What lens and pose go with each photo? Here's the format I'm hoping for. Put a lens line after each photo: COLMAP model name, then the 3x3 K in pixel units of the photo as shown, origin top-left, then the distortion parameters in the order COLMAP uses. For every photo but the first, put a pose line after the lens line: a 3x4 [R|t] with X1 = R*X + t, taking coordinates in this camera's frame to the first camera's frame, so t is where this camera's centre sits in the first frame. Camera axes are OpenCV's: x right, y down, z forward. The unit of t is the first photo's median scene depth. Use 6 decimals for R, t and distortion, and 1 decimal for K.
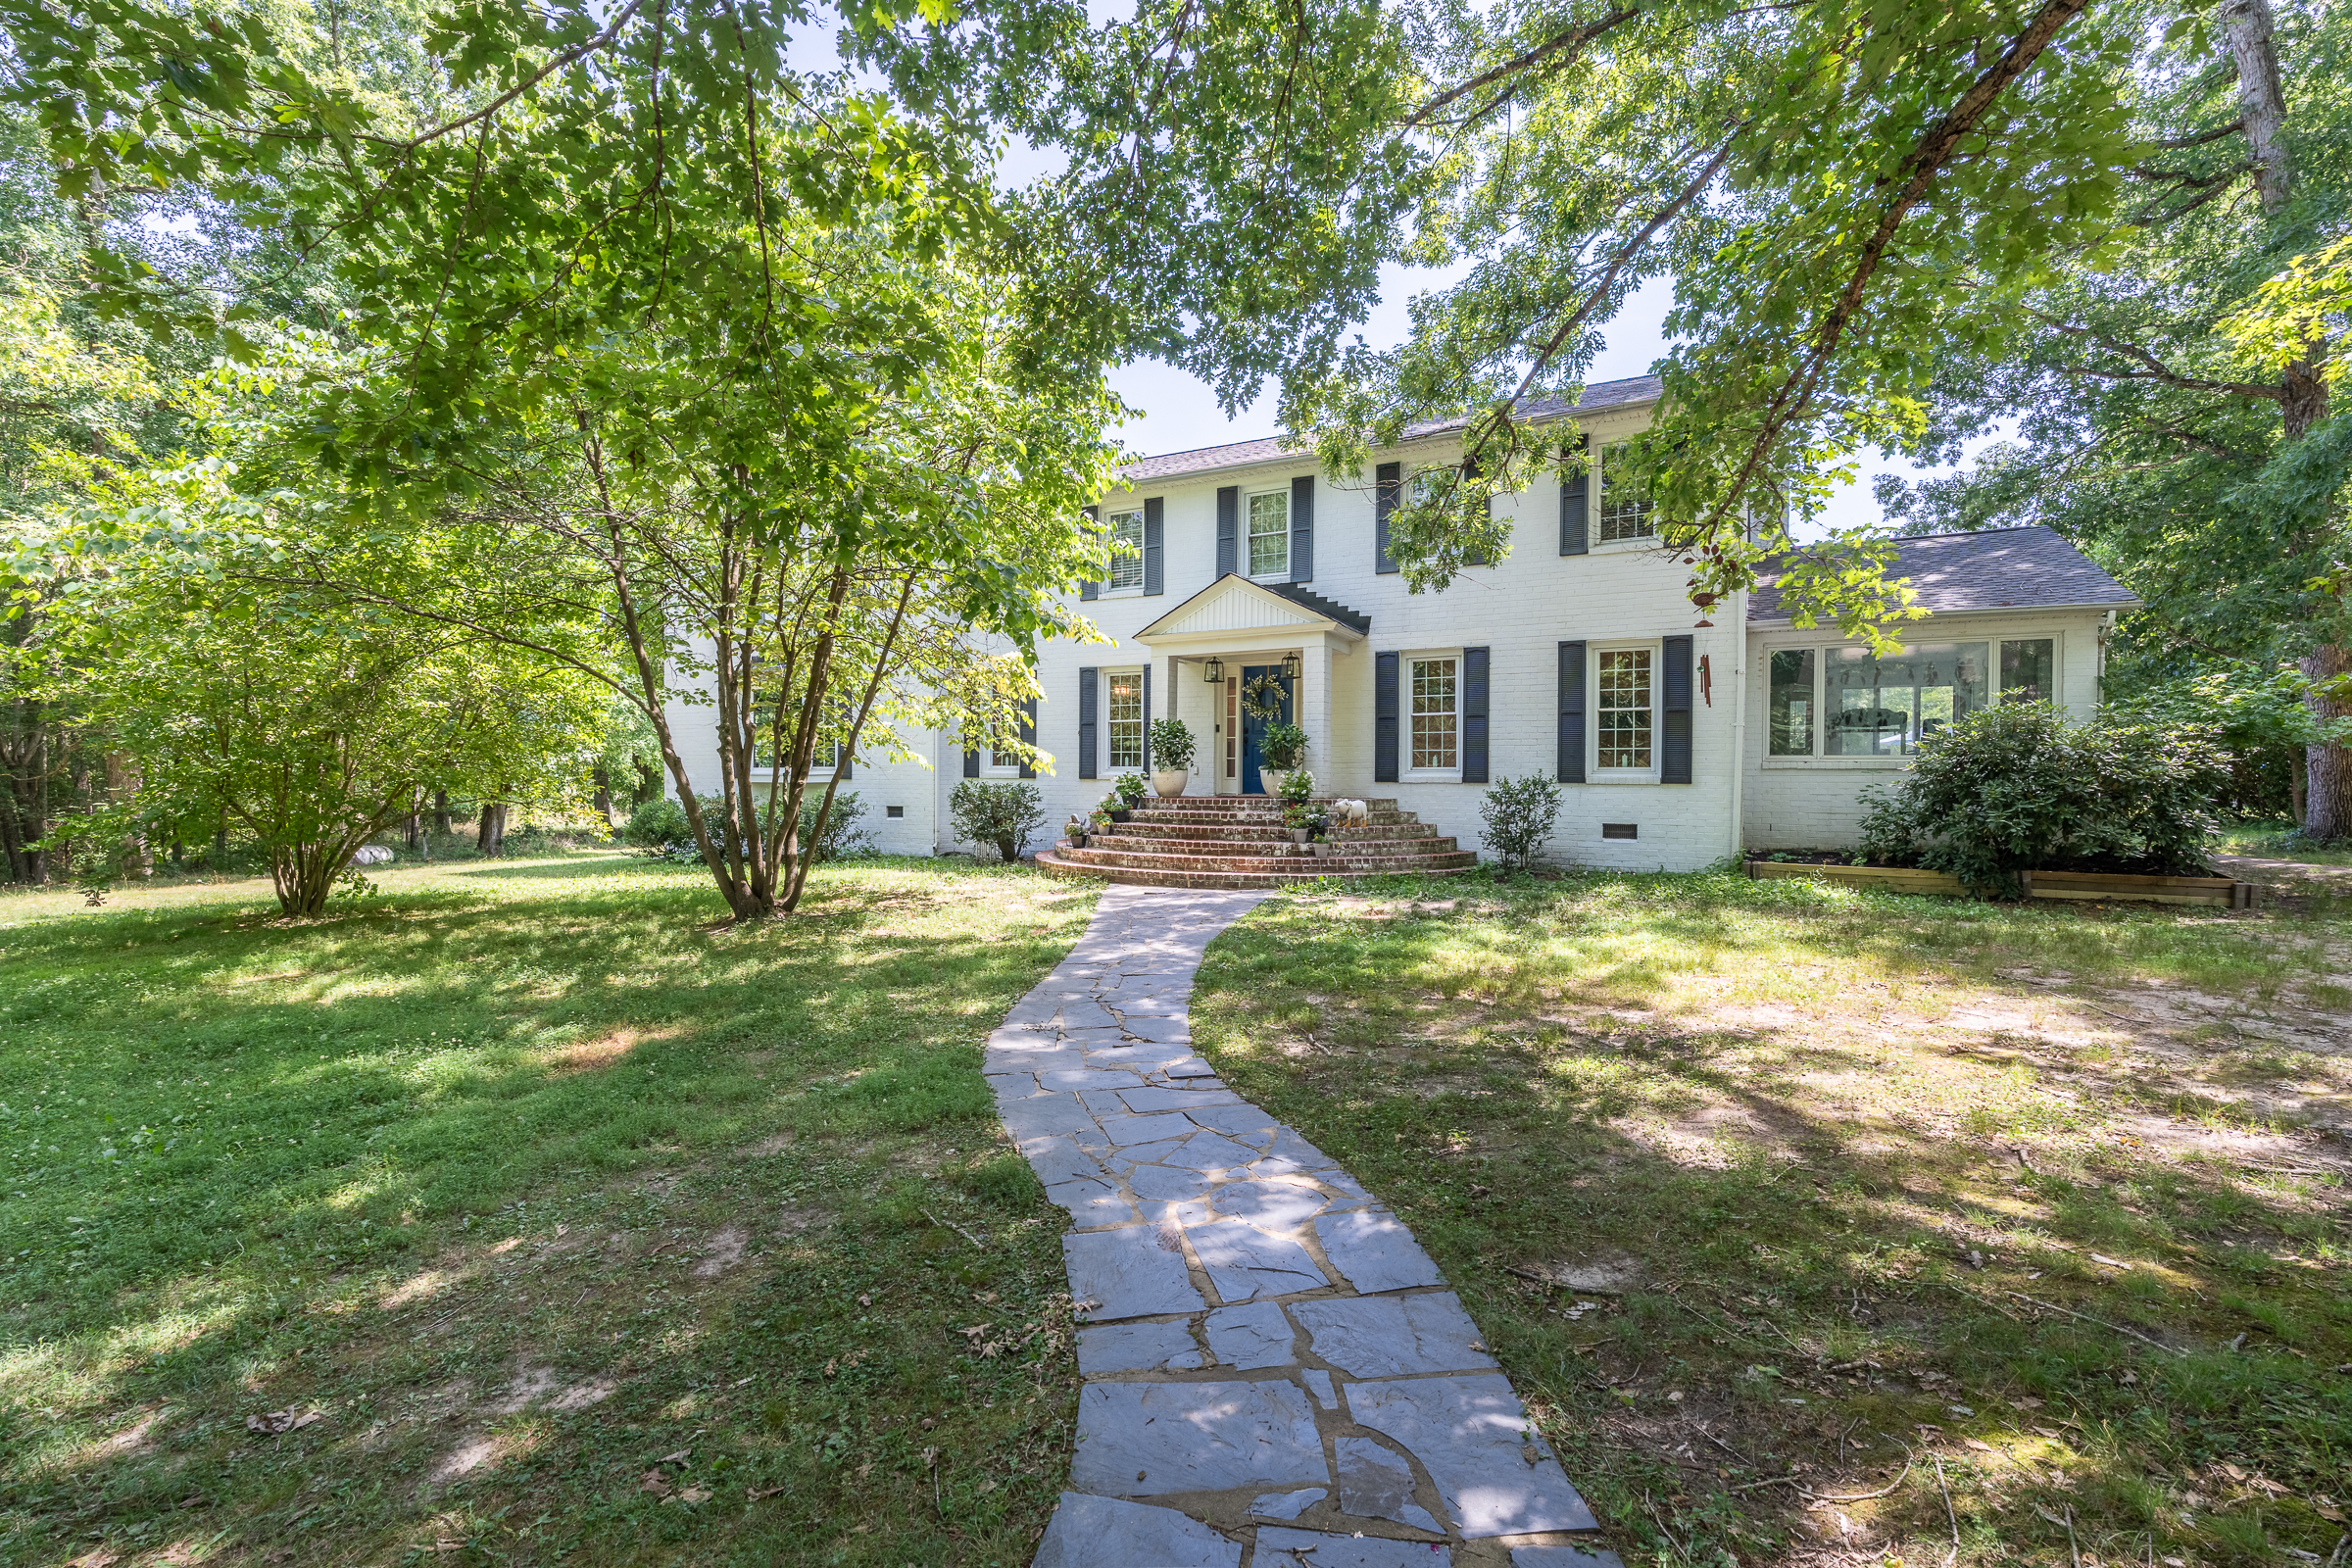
lens RADIAL K [[1035.1, 0, 1172.3], [0, 1035.1, 779.6], [0, 0, 1]] dist [-0.005544, -0.000163]
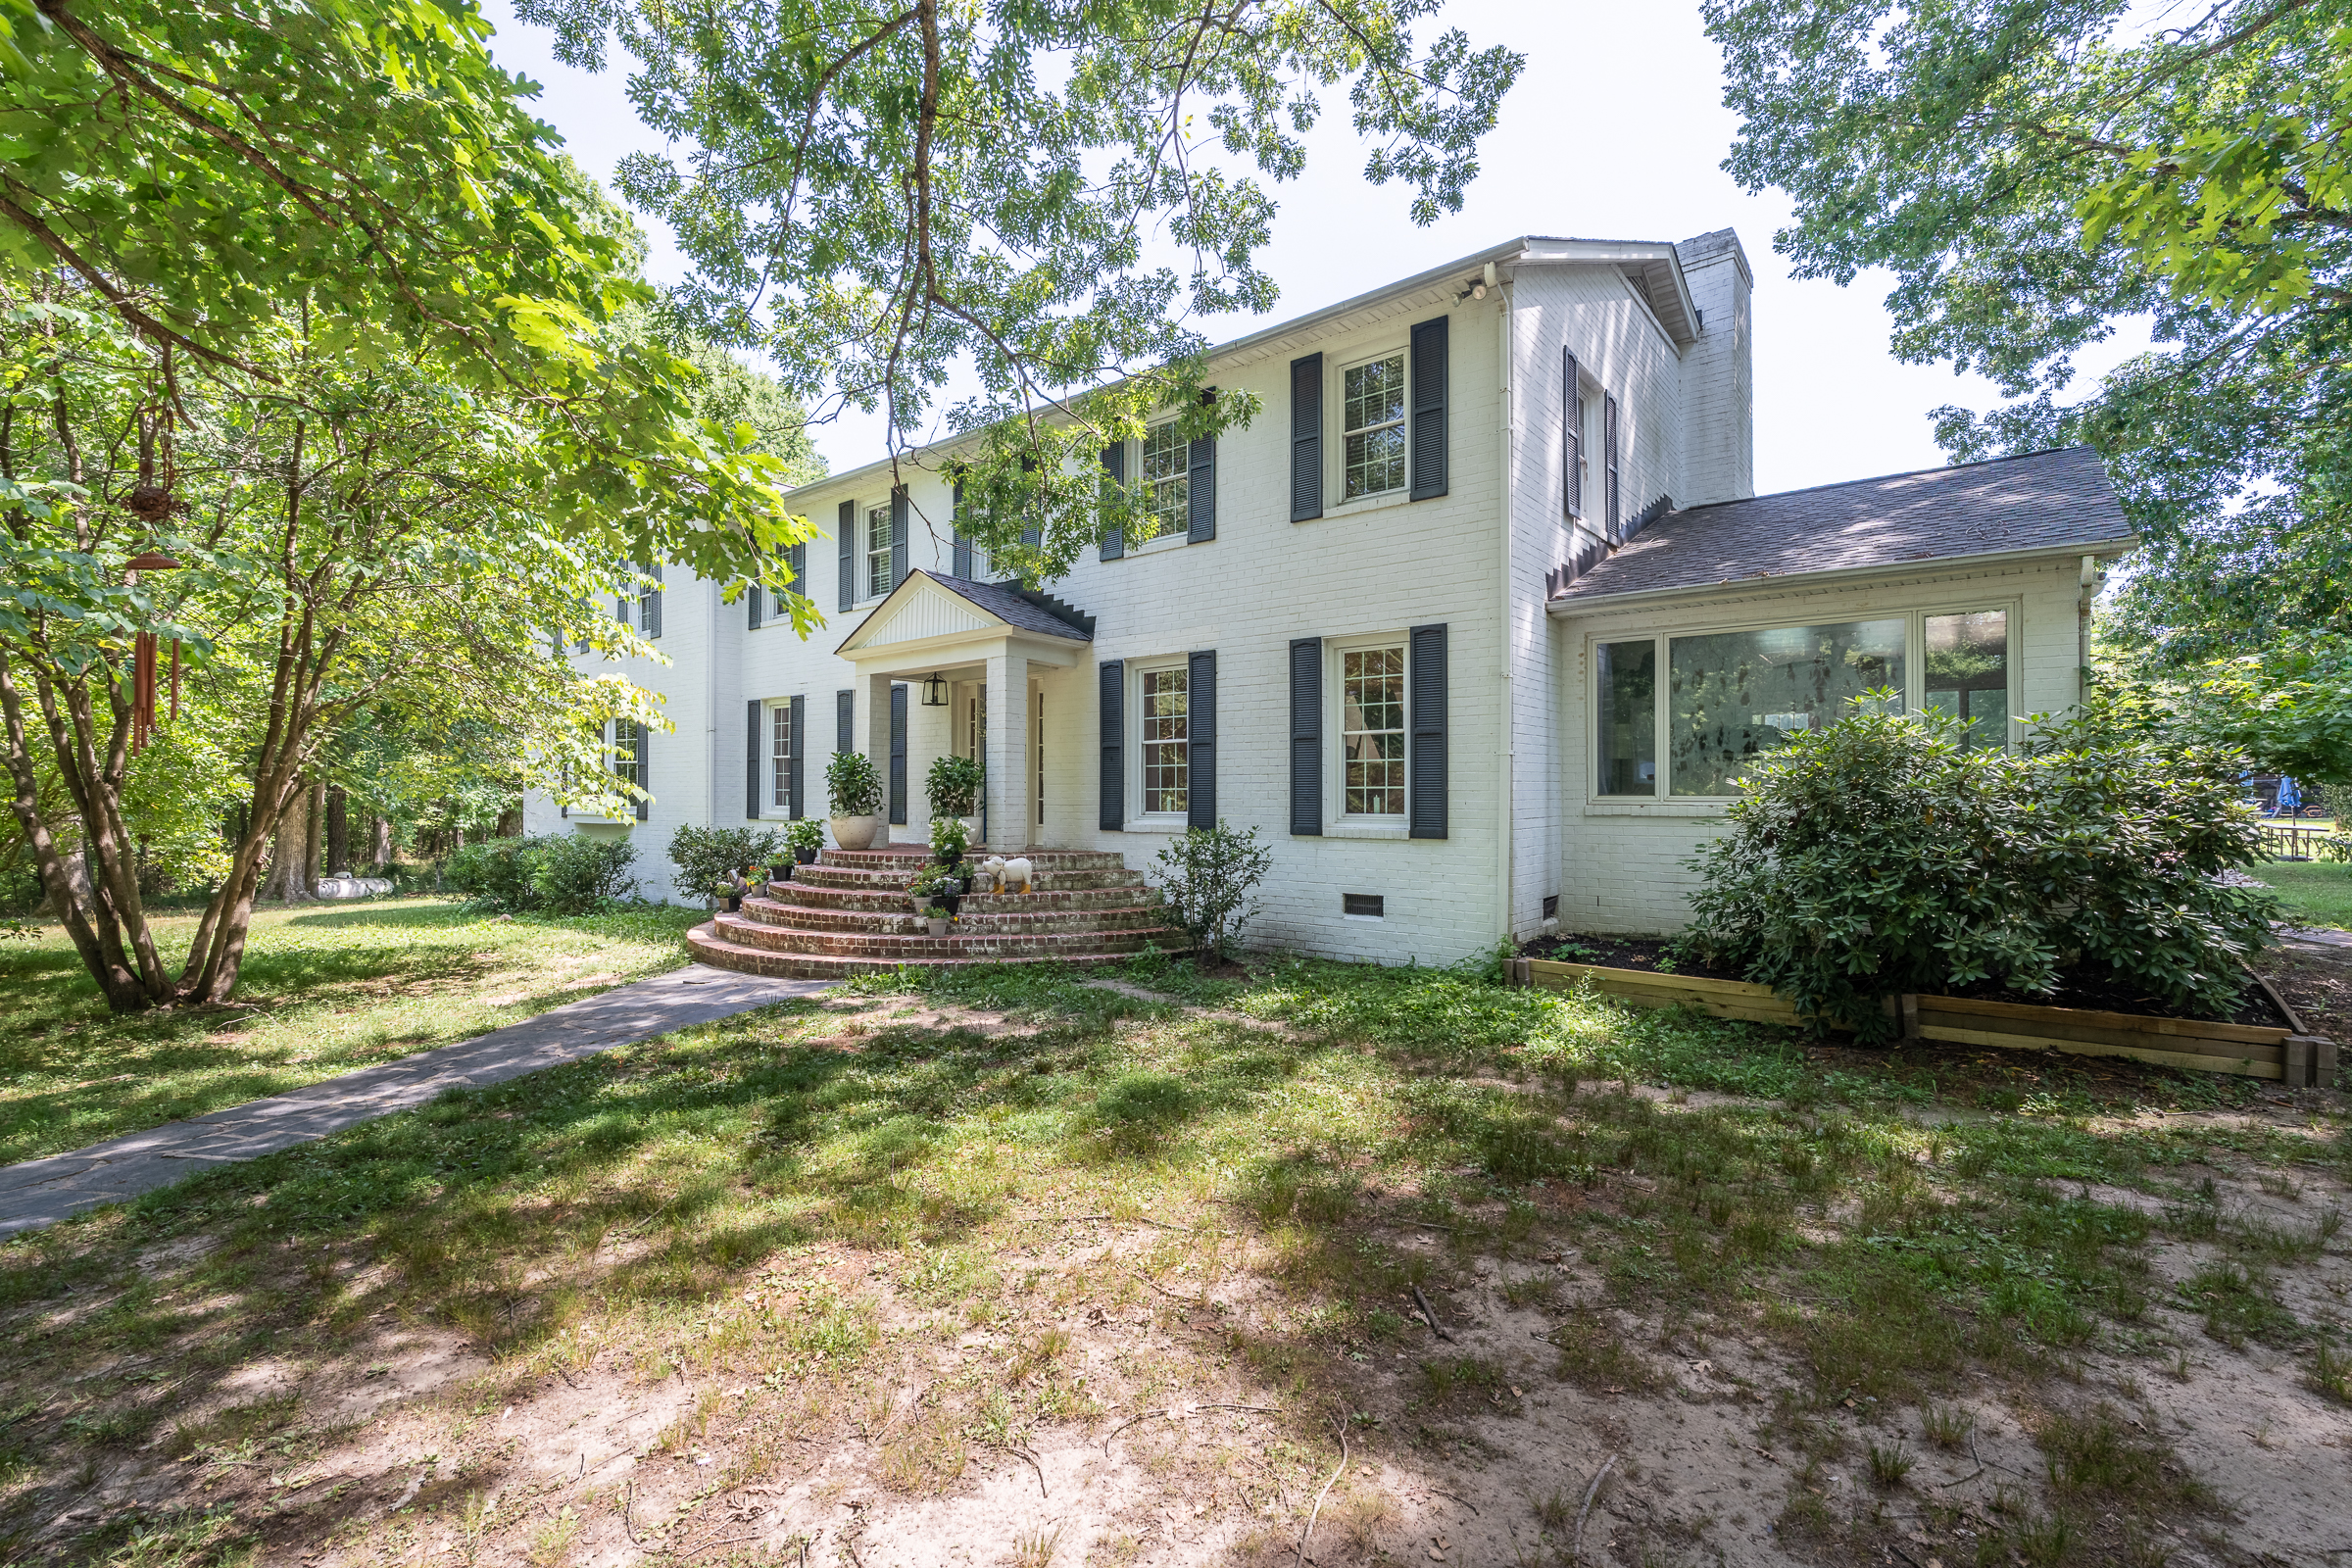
lens RADIAL K [[1035.1, 0, 1172.3], [0, 1035.1, 779.6], [0, 0, 1]] dist [-0.005544, -0.000163]
pose [[0.984309, -0.008050, -0.176271, 0.422312], [0.004534, 0.999783, -0.020338, -0.021494], [0.176397, 0.019219, 0.984132, 0.273914]]
